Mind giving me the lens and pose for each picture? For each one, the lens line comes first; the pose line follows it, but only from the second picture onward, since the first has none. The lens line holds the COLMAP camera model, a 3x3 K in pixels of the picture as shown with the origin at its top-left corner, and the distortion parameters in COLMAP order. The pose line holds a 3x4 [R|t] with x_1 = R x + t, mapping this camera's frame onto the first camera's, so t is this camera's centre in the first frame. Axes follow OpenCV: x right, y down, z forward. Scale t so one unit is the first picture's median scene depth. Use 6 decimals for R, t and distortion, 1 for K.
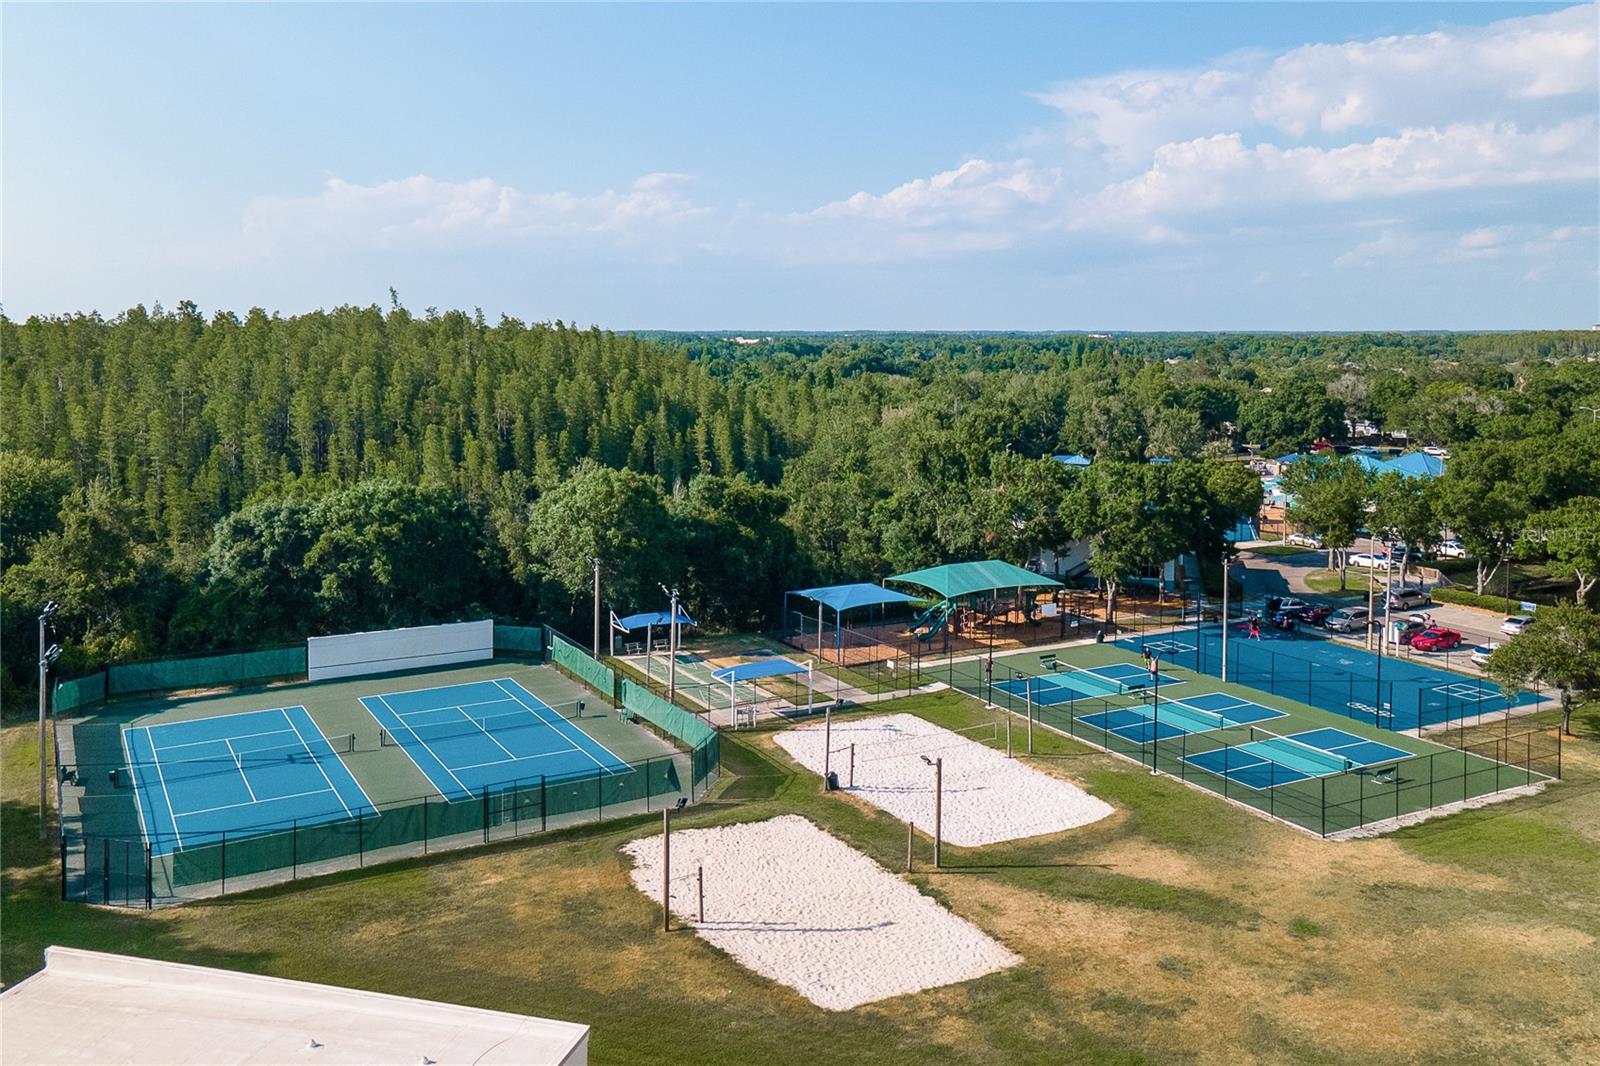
lens RADIAL K [[1173.7, 0, 799.5], [0, 1173.7, 336.2], [0, 0, 1]] dist [0.023305, 0.011874]
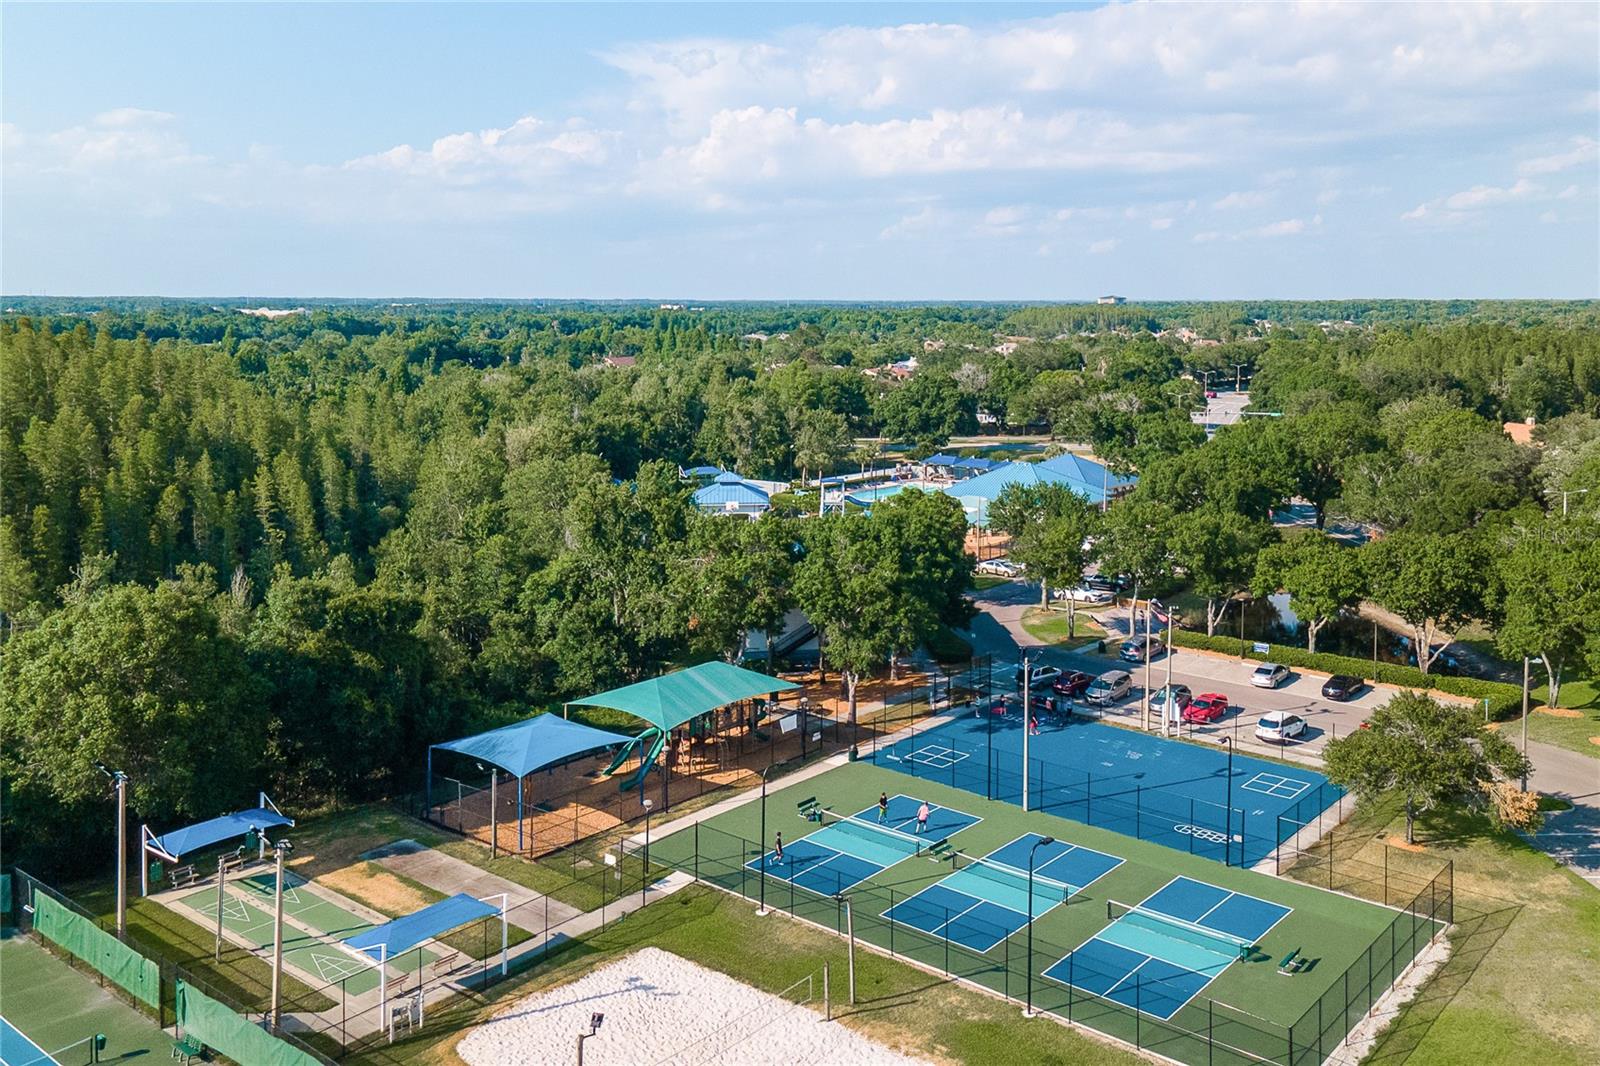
lens RADIAL K [[1173.7, 0, 799.5], [0, 1173.7, 336.2], [0, 0, 1]] dist [0.023305, 0.011874]
pose [[0.927111, -0.014459, 0.374508, -0.049549], [0.001424, 0.999384, 0.035060, -0.036509], [-0.374784, -0.031971, 0.926561, 0.204394]]
